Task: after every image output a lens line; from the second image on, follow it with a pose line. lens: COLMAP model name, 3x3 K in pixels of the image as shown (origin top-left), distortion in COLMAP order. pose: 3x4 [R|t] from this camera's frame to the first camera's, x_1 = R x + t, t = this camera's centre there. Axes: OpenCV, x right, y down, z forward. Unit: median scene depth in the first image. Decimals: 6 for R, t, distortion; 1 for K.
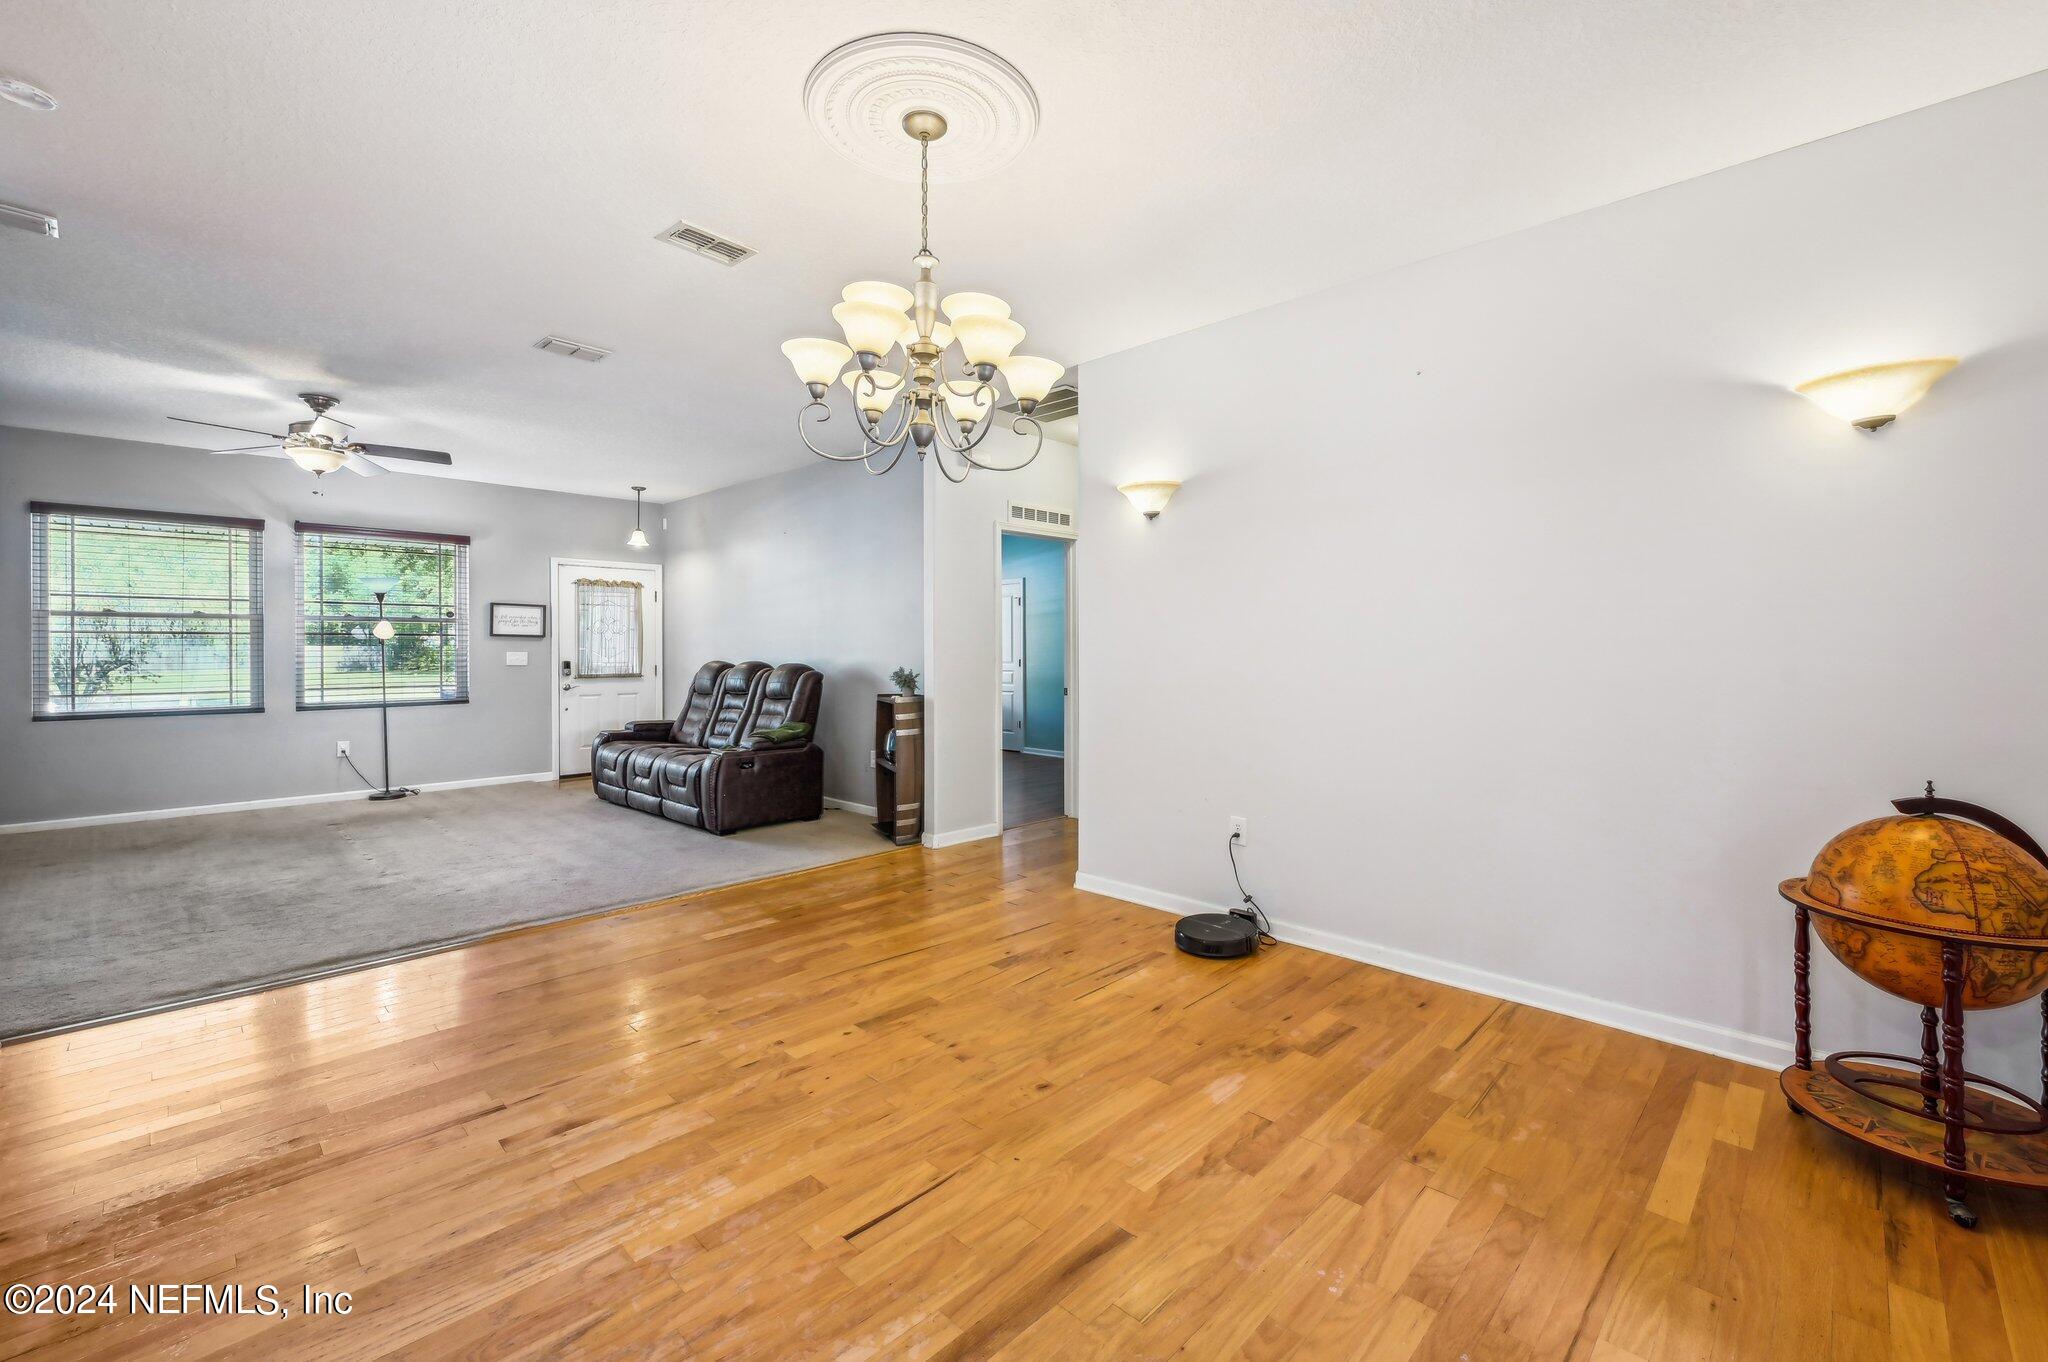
lens RADIAL K [[845.1, 0, 1039.1], [0, 845.1, 668.0], [0, 0, 1]] dist [-0.001658, 0.001334]
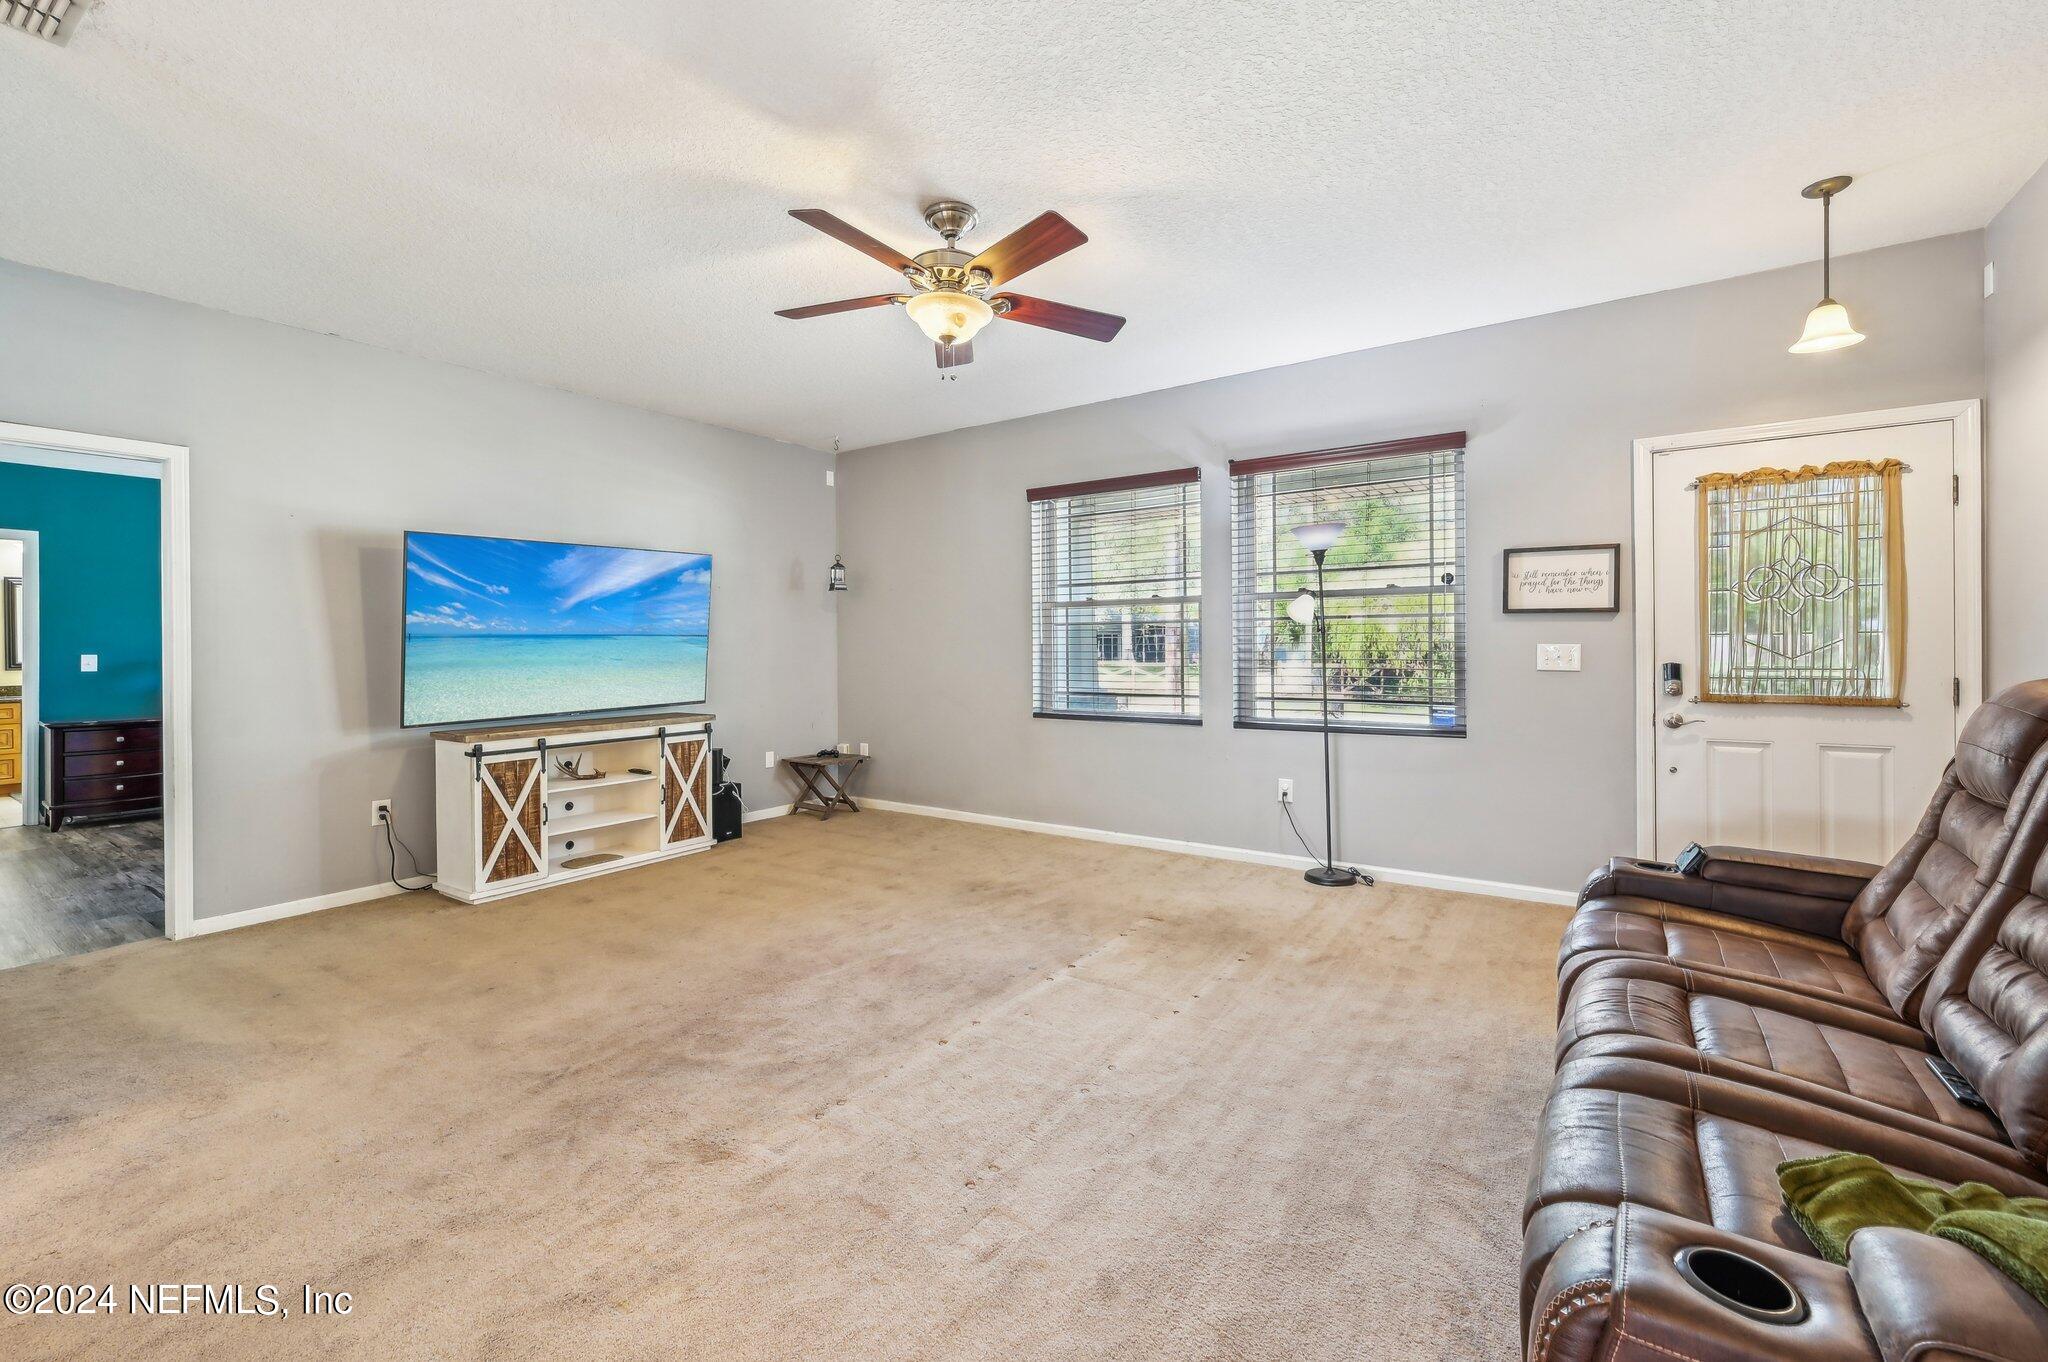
lens RADIAL K [[845.1, 0, 1045.4], [0, 845.1, 650.4], [0, 0, 1]] dist [-0.001658, 0.001334]
pose [[0.144064, 0.007968, -0.989536, -0.173022], [-0.011774, 0.999911, 0.006338, -0.014924], [0.989498, 0.010737, 0.144145, 0.649908]]
